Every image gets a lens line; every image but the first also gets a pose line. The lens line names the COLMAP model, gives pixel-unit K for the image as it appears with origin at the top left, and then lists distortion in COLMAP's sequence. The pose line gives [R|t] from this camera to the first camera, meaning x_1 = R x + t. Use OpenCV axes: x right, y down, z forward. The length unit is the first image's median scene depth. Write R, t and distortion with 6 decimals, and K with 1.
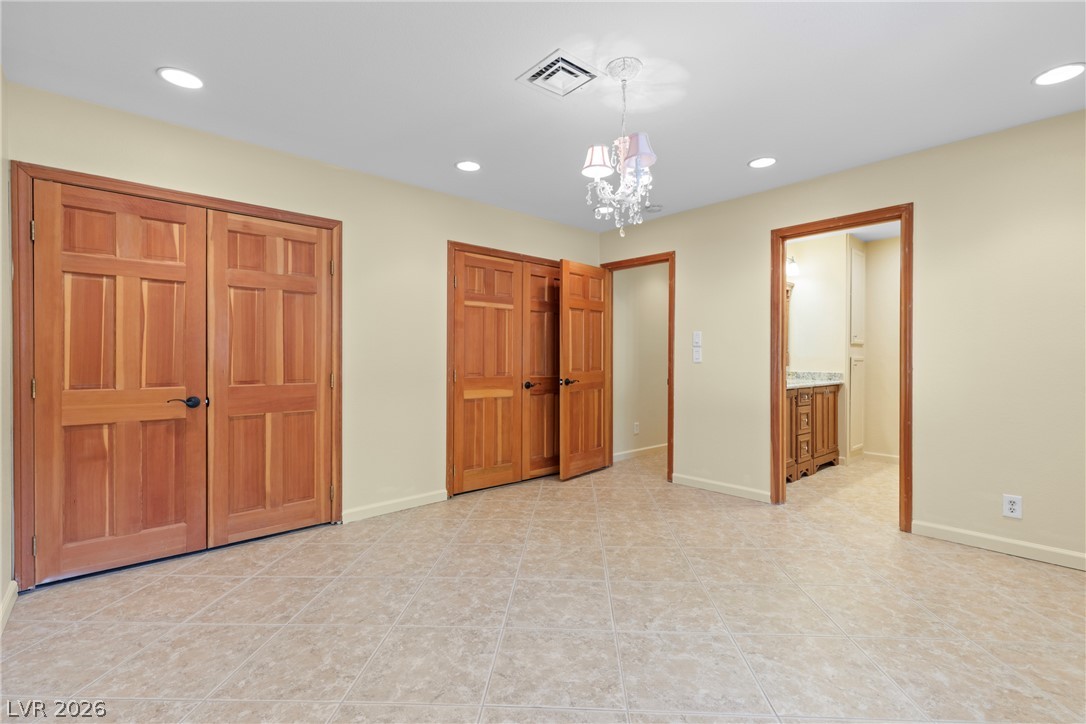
lens RADIAL K [[486.3, 0, 538.2], [0, 486.3, 360.2], [0, 0, 1]] dist [0.003403, 0.000140]
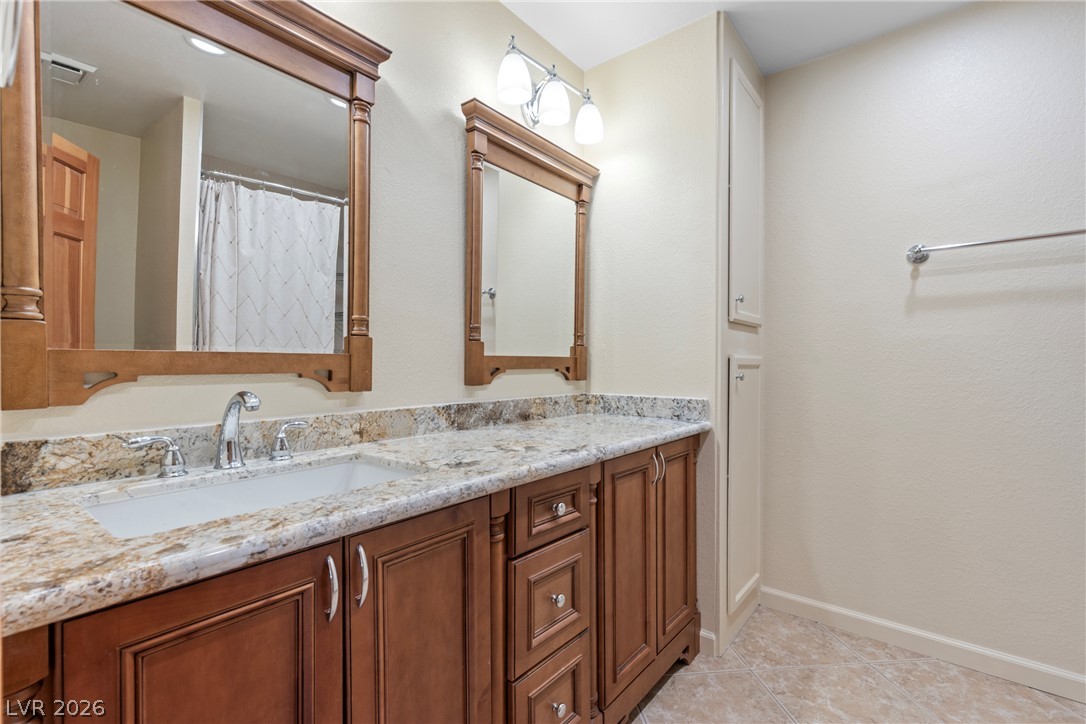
lens RADIAL K [[486.3, 0, 546.0], [0, 486.3, 364.3], [0, 0, 1]] dist [0.003403, 0.000140]
pose [[0.983020, -0.000727, 0.183498, 0.440441], [0.001983, 0.999976, -0.006661, 0.001680], [-0.183488, 0.006912, 0.982998, 0.667340]]
